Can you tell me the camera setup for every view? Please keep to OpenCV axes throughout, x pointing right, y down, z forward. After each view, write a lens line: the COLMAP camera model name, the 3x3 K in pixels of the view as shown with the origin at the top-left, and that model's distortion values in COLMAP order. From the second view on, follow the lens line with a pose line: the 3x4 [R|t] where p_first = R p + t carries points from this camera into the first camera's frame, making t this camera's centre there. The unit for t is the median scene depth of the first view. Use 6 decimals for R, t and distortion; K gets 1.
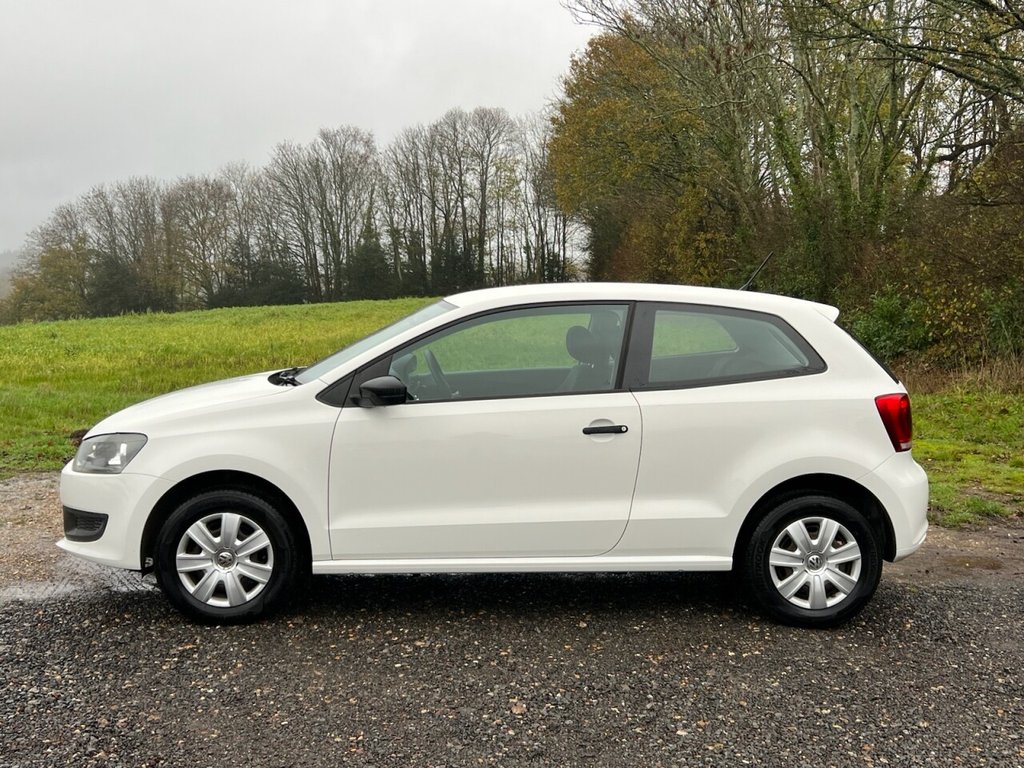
lens RADIAL K [[1115.4, 0, 523.4], [0, 1115.4, 379.1], [0, 0, 1]] dist [0.138359, -0.334005]
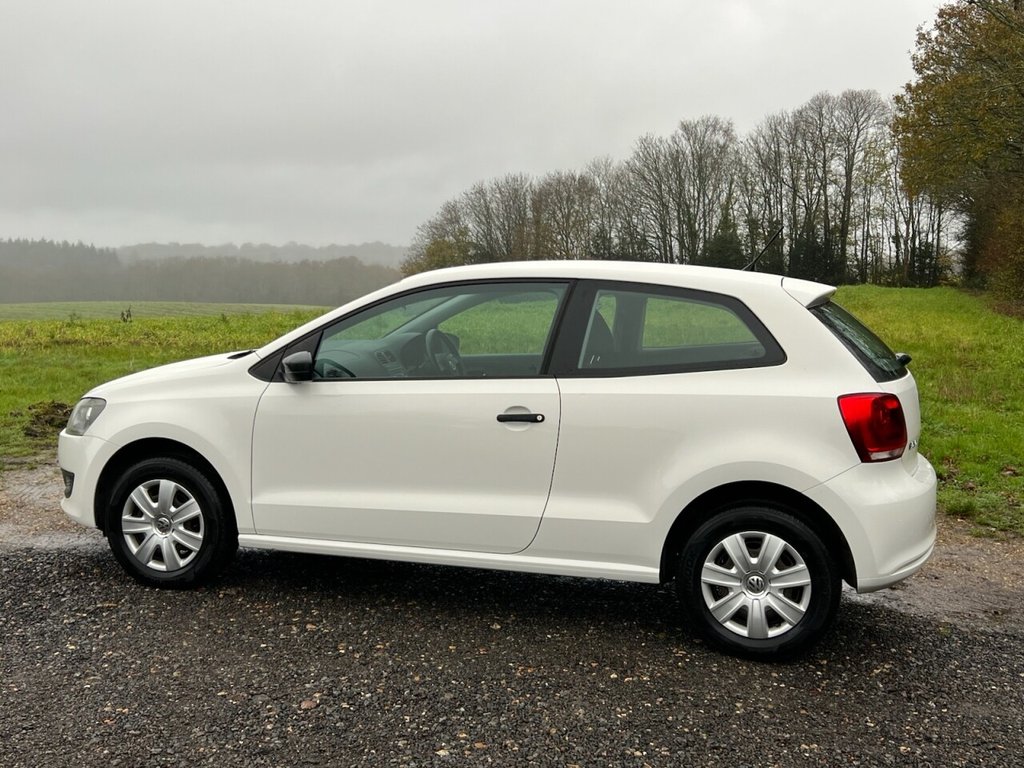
lens RADIAL K [[1115.4, 0, 523.4], [0, 1115.4, 379.1], [0, 0, 1]] dist [0.138359, -0.334005]
pose [[0.945950, 0.039739, -0.321867, 0.358049], [-0.037503, 0.999210, 0.013147, 0.001118], [0.322135, -0.000365, 0.946694, 0.125575]]
